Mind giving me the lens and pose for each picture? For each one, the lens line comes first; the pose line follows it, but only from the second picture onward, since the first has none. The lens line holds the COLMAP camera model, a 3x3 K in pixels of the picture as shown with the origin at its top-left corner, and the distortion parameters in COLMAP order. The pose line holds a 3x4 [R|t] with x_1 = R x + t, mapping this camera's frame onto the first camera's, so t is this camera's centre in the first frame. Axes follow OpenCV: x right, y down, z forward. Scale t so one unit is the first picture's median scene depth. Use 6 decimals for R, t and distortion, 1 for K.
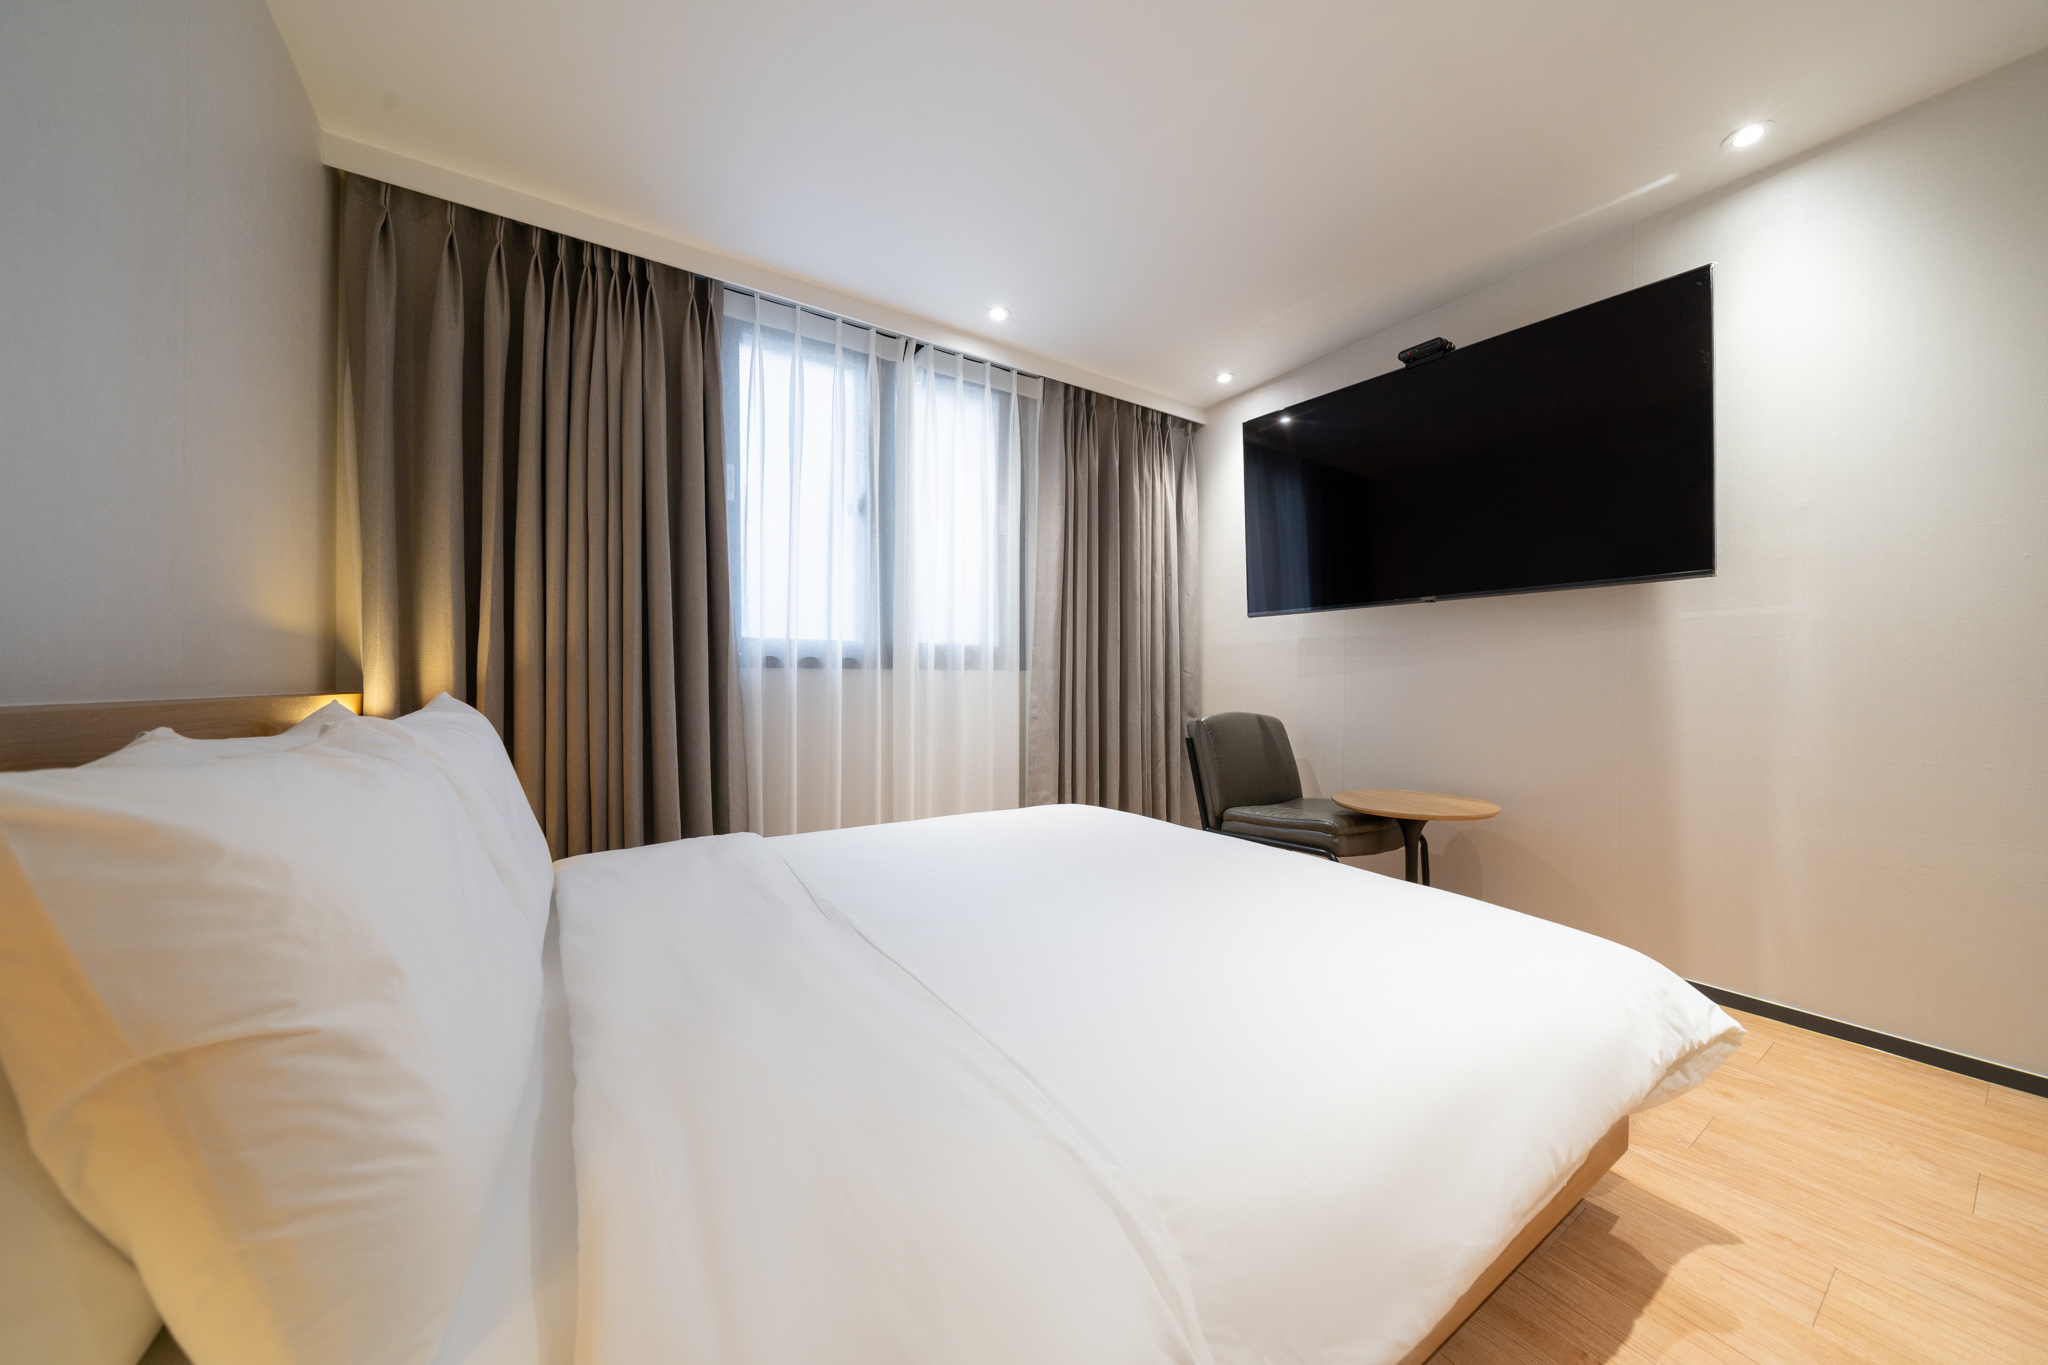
lens RADIAL K [[712.2, 0, 1017.3], [0, 712.2, 702.6], [0, 0, 1]] dist [0.001745, 0.000145]
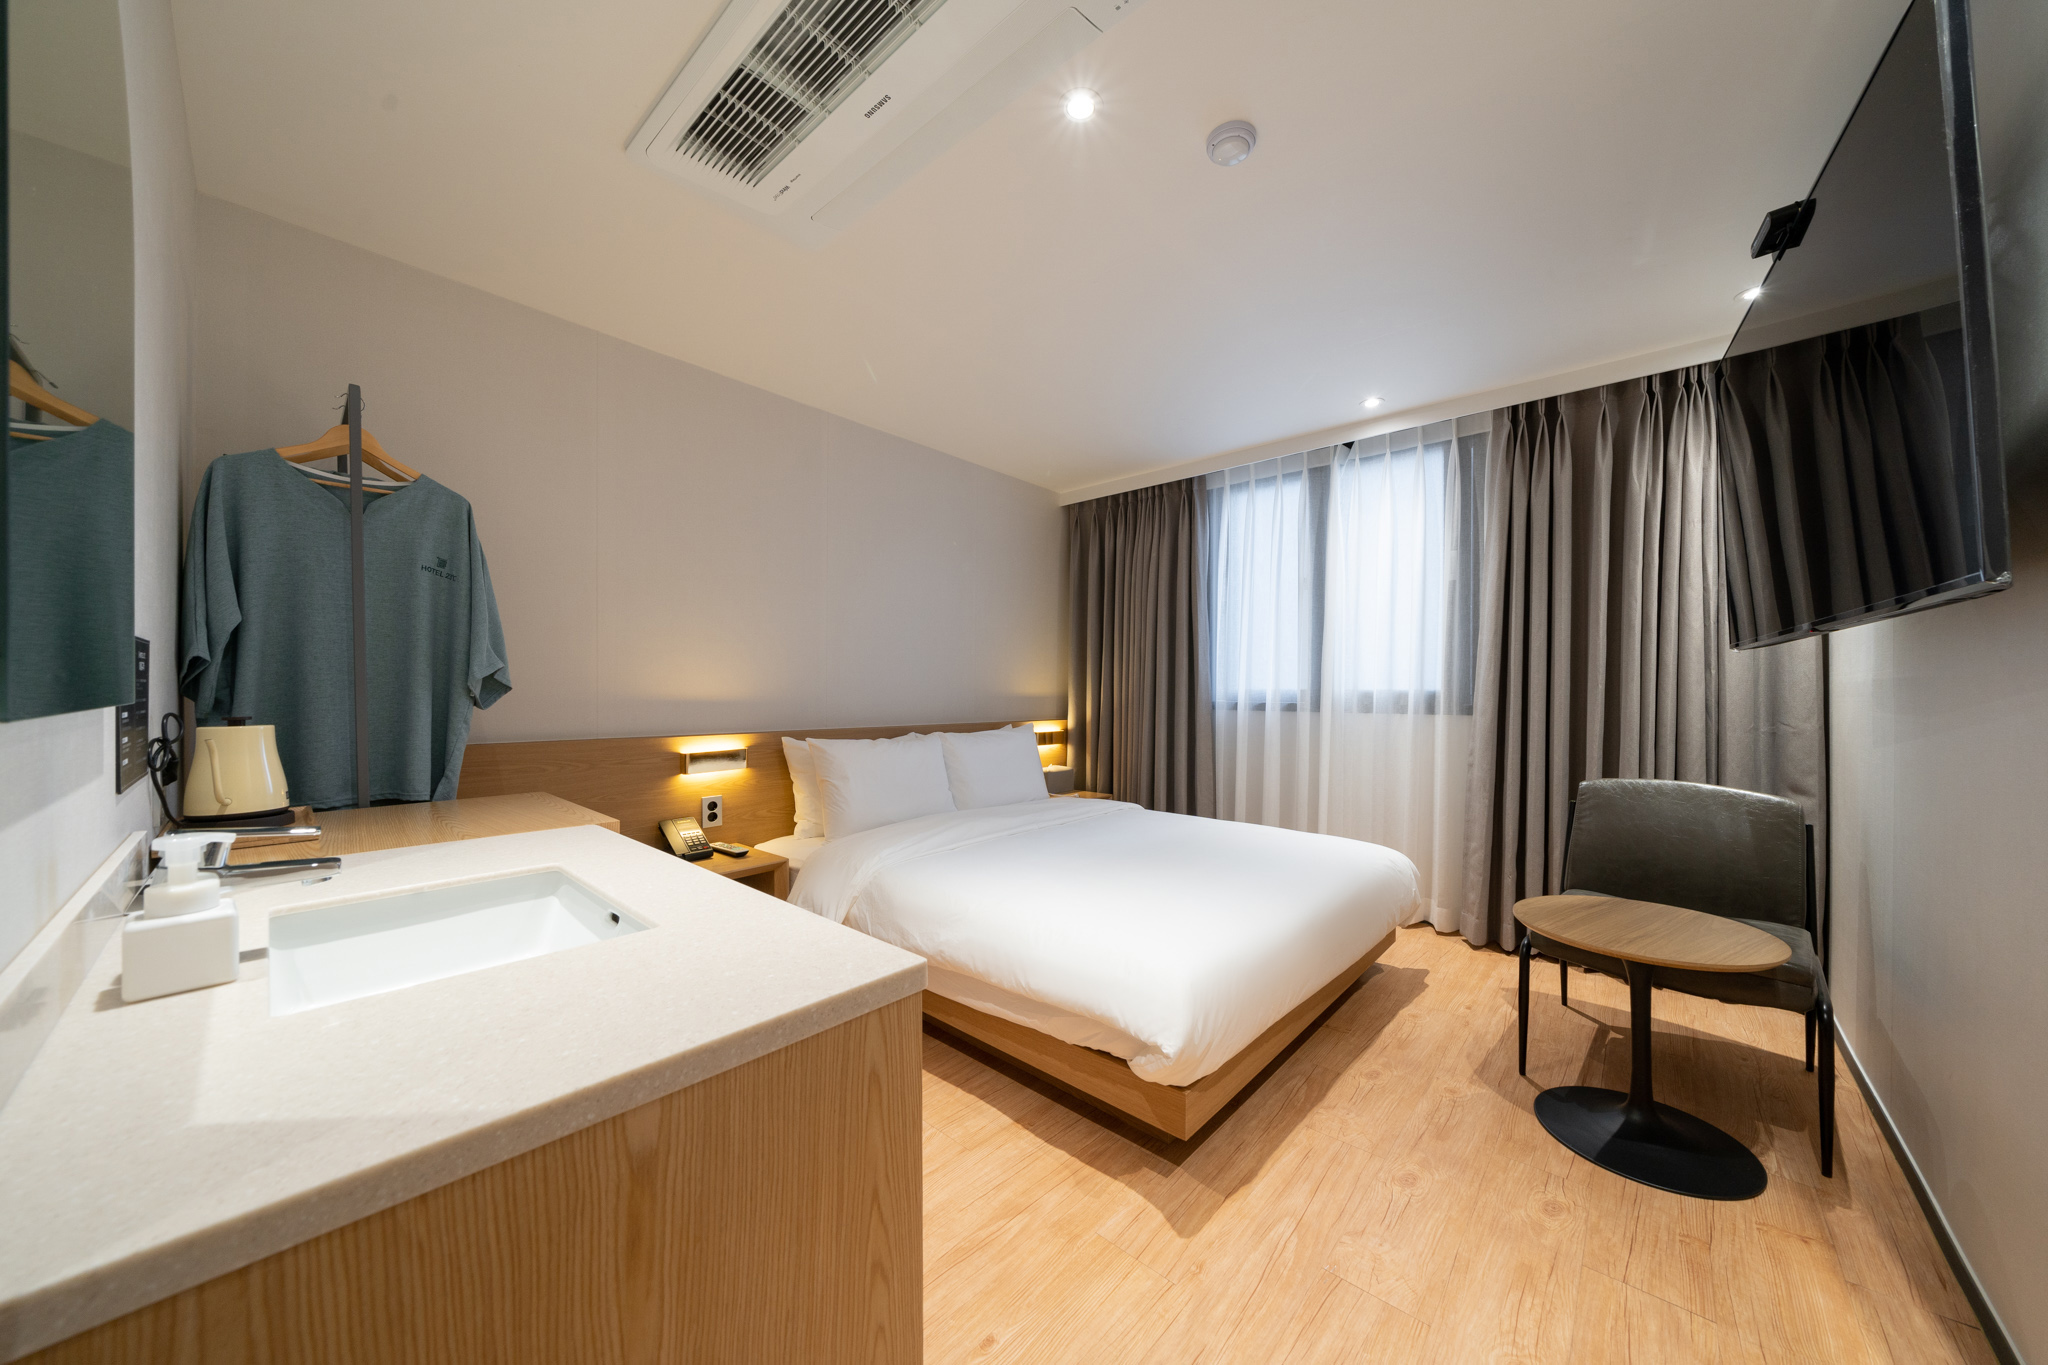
lens RADIAL K [[712.2, 0, 1017.3], [0, 712.2, 702.6], [0, 0, 1]] dist [0.001745, 0.000145]
pose [[0.237185, 0.005773, -0.971447, 0.984676], [-0.035268, 0.999374, -0.002672, -0.045523], [0.970824, 0.034895, 0.237241, 0.208563]]
